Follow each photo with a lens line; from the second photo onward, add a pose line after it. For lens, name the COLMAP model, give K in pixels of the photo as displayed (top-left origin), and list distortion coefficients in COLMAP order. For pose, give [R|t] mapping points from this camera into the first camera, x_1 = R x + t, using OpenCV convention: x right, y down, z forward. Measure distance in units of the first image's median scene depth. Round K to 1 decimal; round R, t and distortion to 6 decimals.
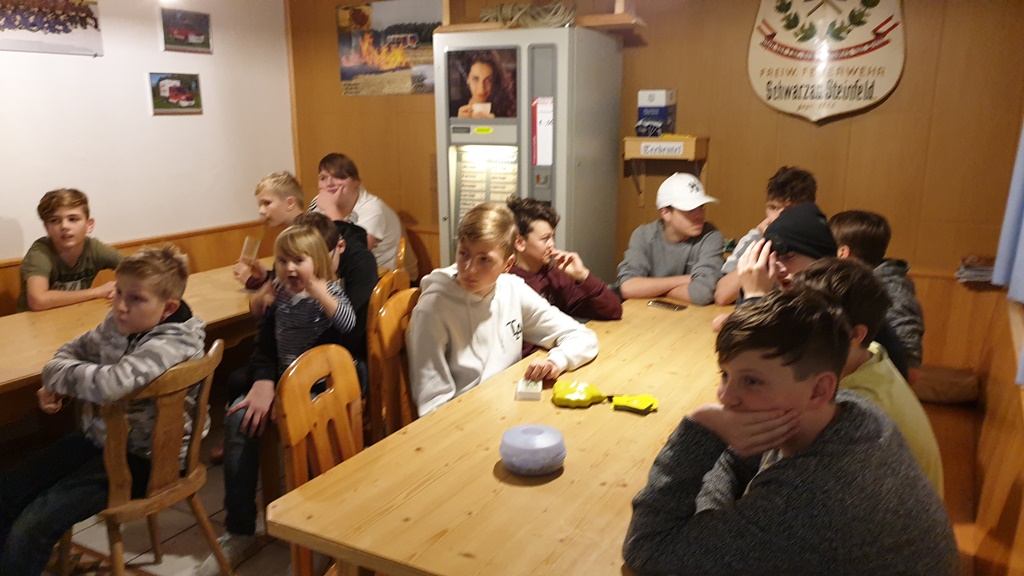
lens RADIAL K [[793.8, 0, 536.8], [0, 793.8, 286.4], [0, 0, 1]] dist [-0.048269, 0.075293]
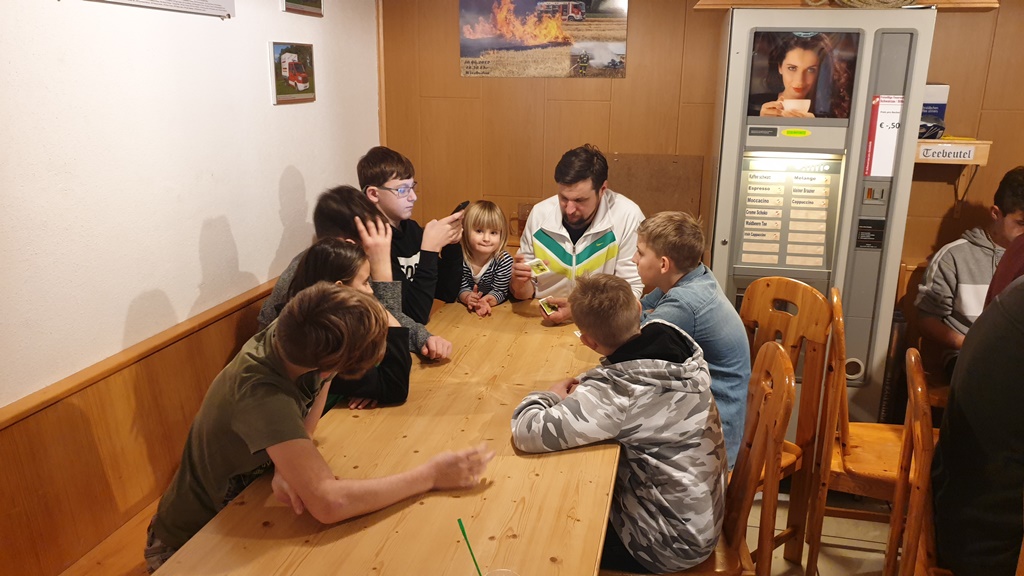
lens RADIAL K [[793.8, 0, 536.8], [0, 793.8, 286.4], [0, 0, 1]] dist [-0.048269, 0.075293]
pose [[0.951526, -0.061827, 0.301289, -0.491485], [0.049697, 0.997621, 0.047769, -0.080343], [-0.303526, -0.030480, 0.952336, 0.268948]]
